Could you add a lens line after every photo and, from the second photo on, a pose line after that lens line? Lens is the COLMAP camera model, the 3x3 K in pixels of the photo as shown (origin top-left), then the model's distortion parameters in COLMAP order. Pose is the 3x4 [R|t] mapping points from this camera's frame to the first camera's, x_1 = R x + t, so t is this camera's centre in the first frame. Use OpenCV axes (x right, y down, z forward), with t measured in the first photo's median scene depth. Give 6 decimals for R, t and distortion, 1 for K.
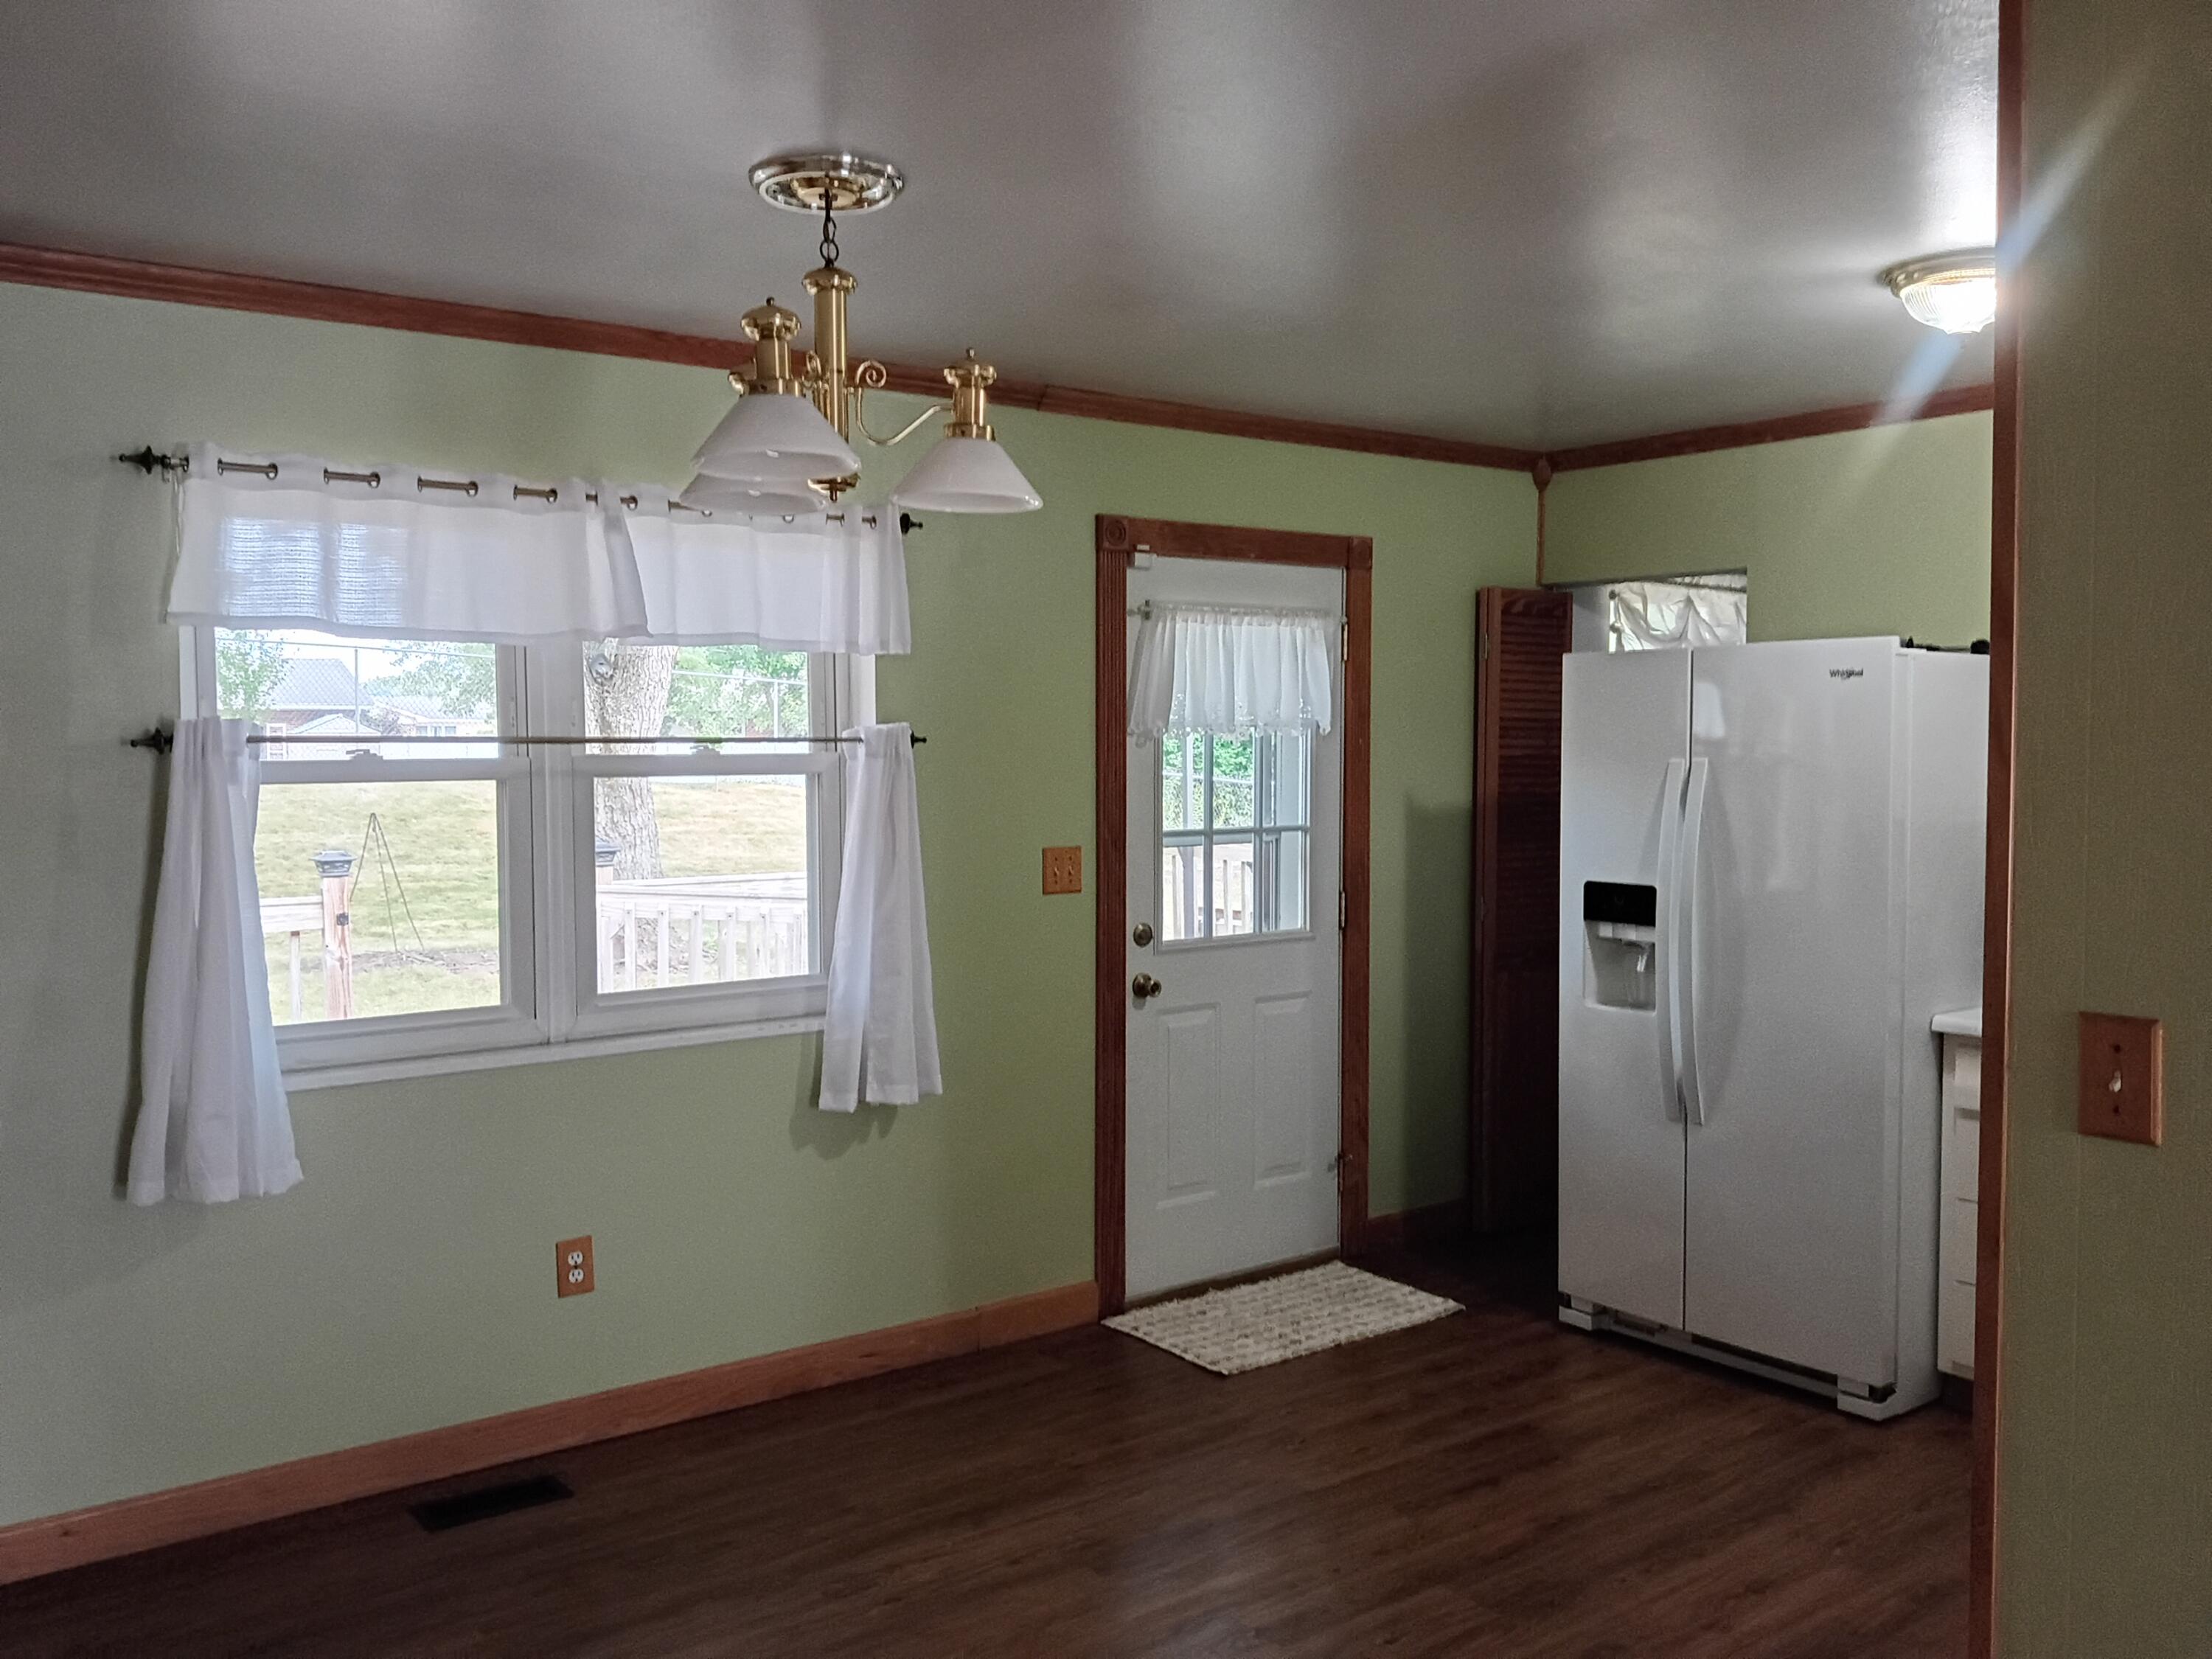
lens RADIAL K [[1822.0, 0, 1110.7], [0, 1822.0, 816.9], [0, 0, 1]] dist [0.057500, -0.086104]
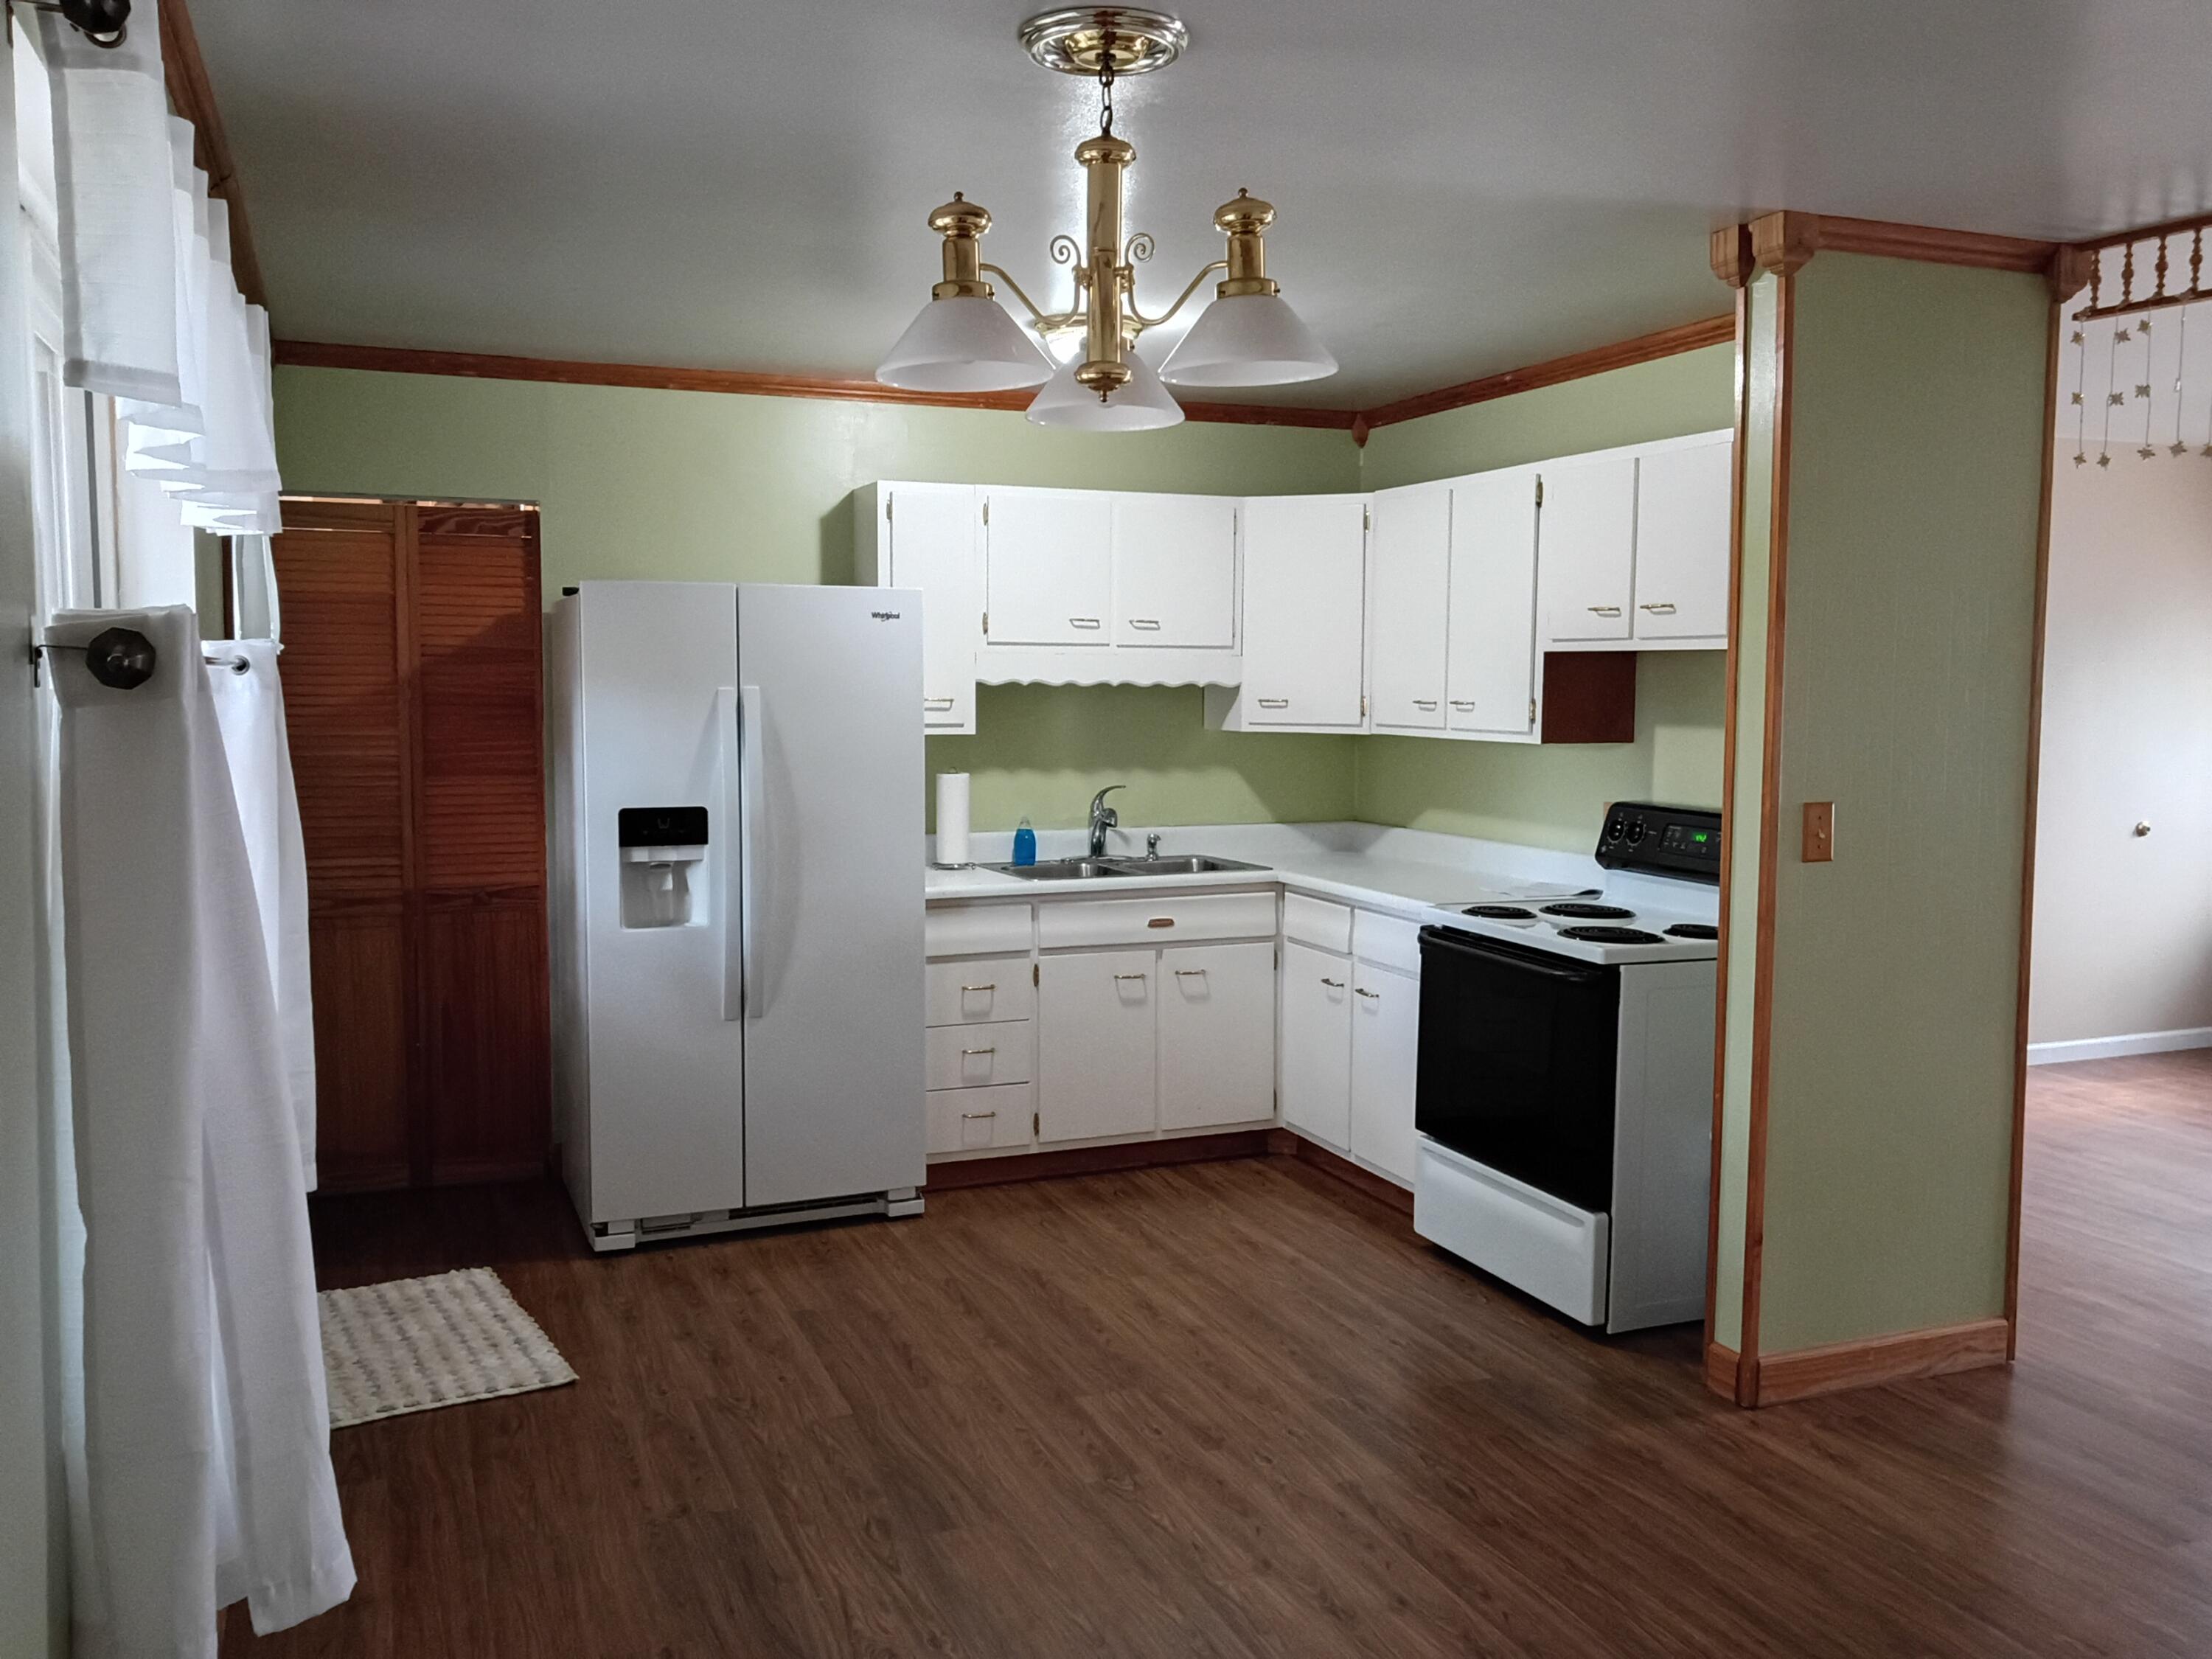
lens RADIAL K [[1822.0, 0, 1113.9], [0, 1822.0, 811.0], [0, 0, 1]] dist [0.057500, -0.086104]
pose [[0.251069, -0.070152, 0.965424, -0.690578], [0.037496, 0.997327, 0.062719, -0.017924], [-0.967243, 0.020452, 0.253029, 0.515169]]
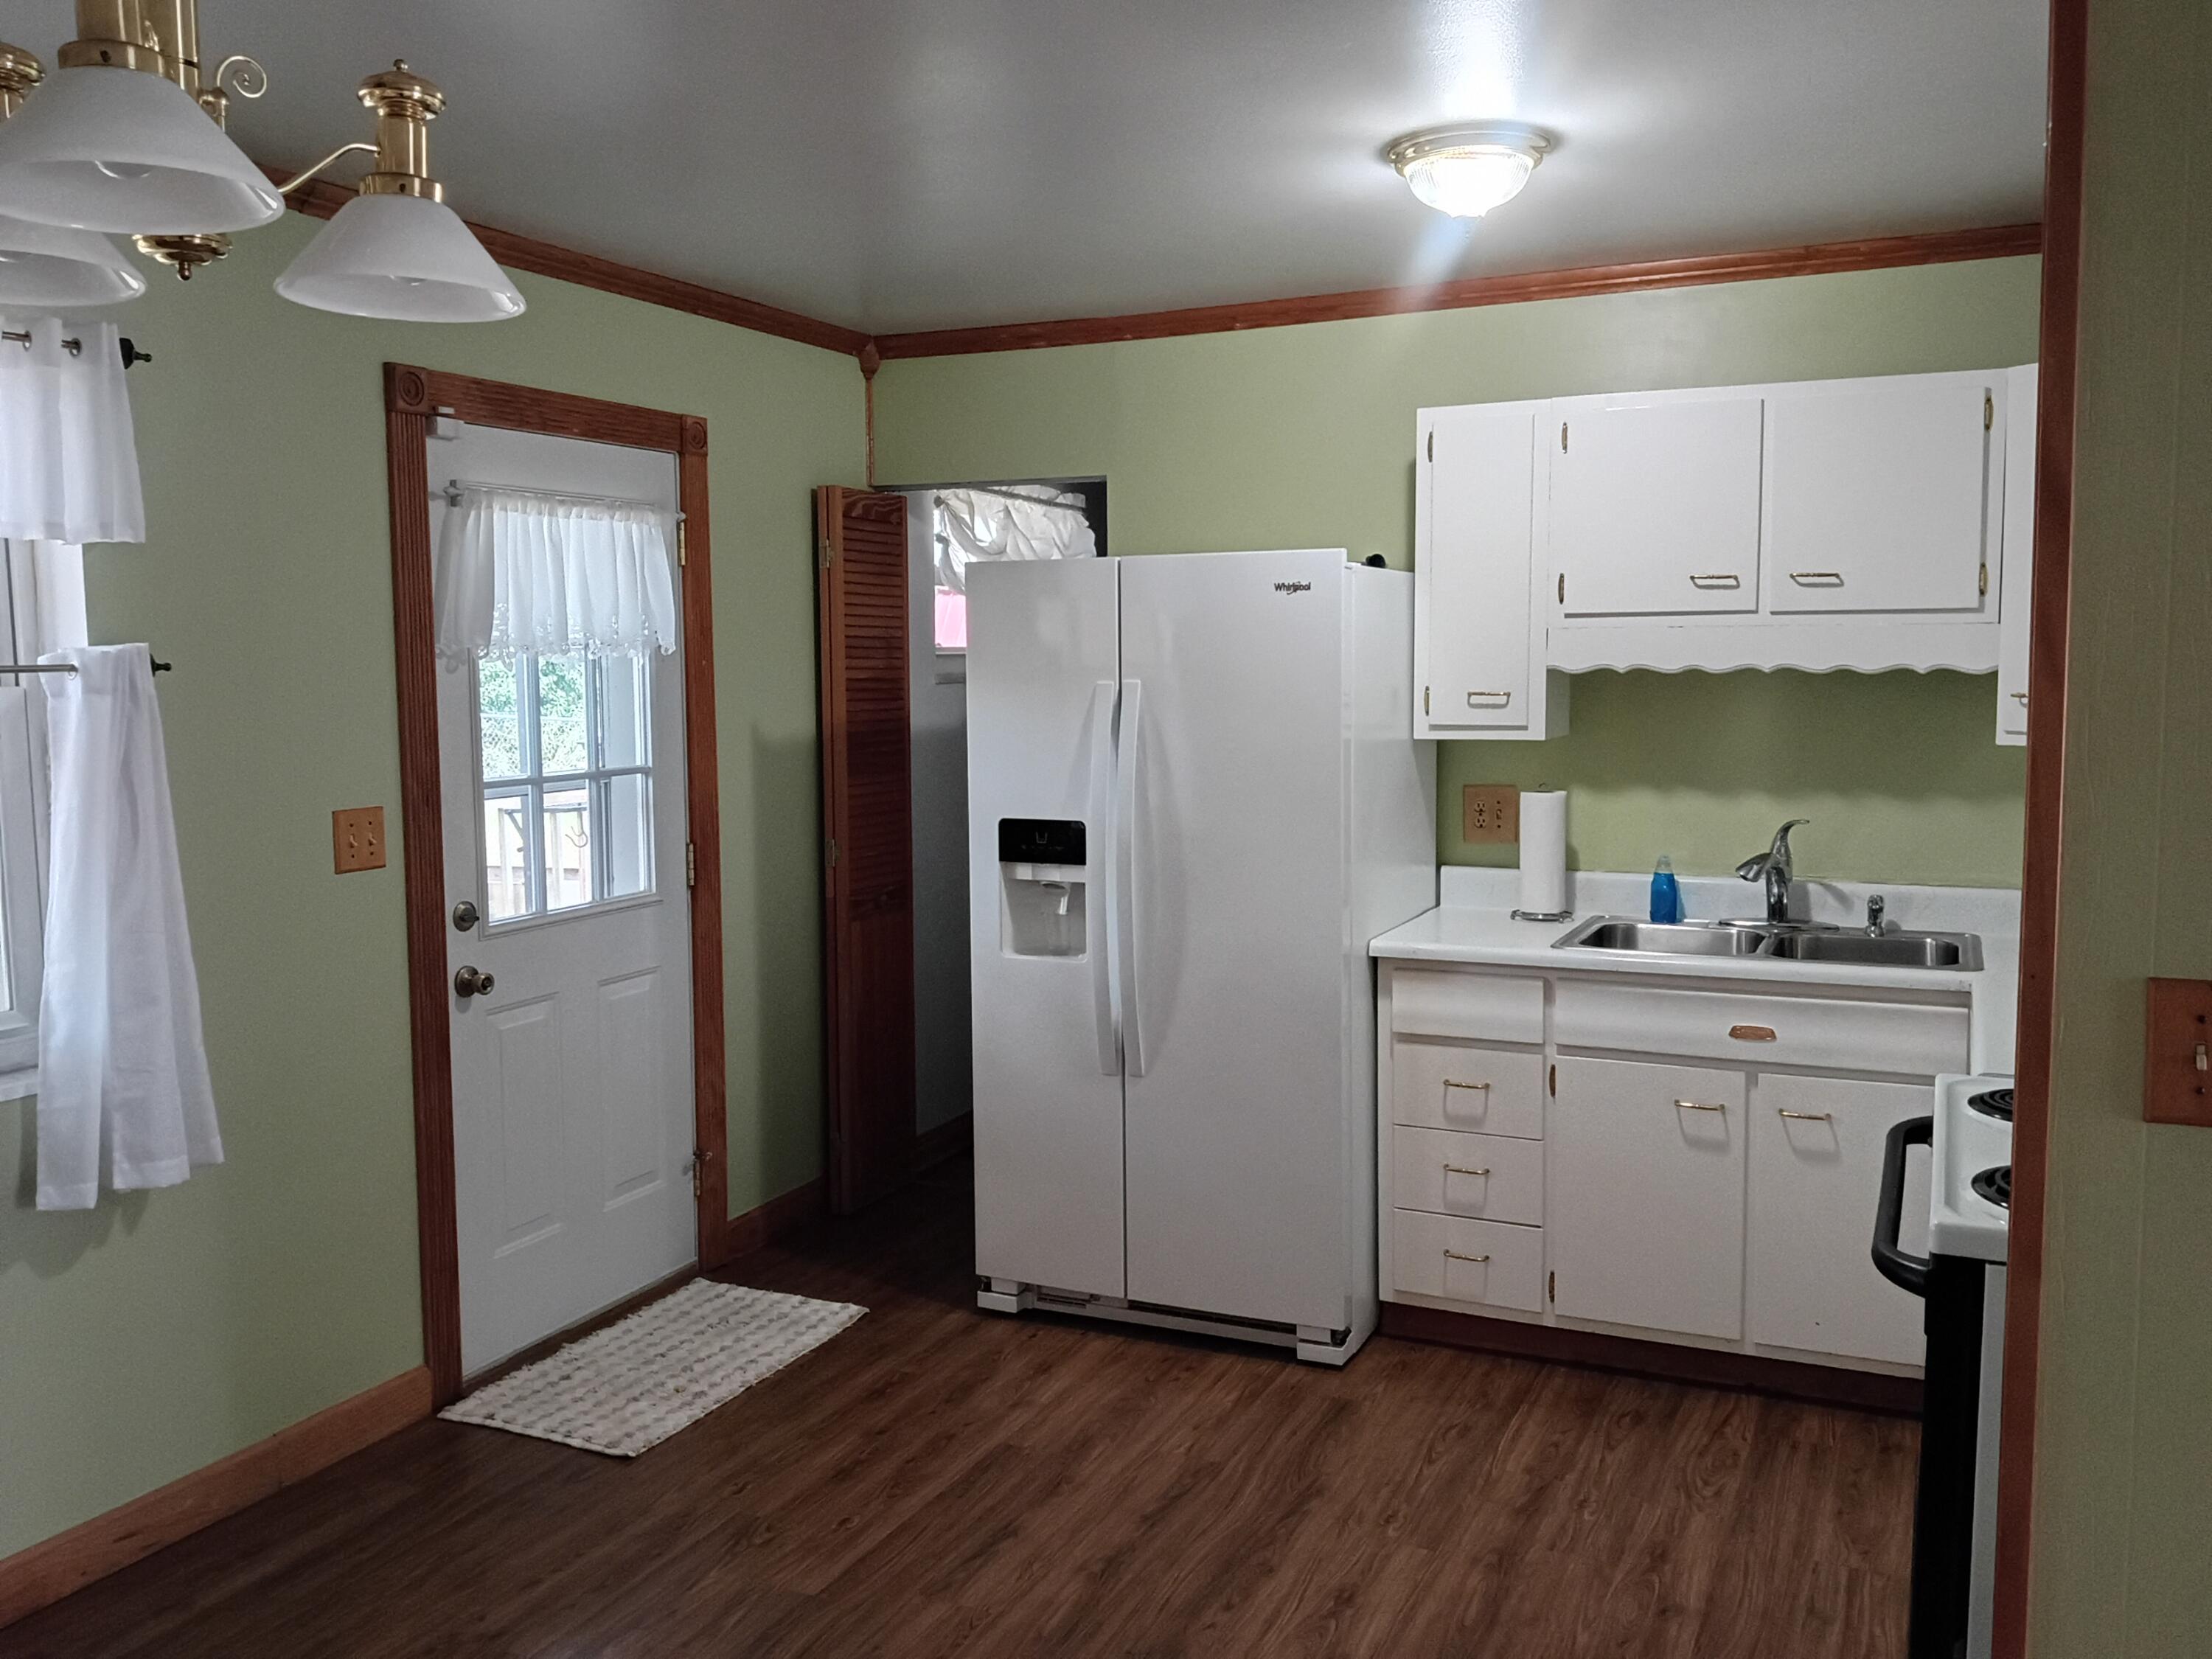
lens RADIAL K [[1822.0, 0, 1111.1], [0, 1822.0, 814.9], [0, 0, 1]] dist [0.057500, -0.086104]
pose [[0.881230, -0.048683, 0.470175, -0.118158], [0.028630, 0.998353, 0.049711, -0.009891], [-0.471820, -0.030346, 0.881172, 0.204107]]
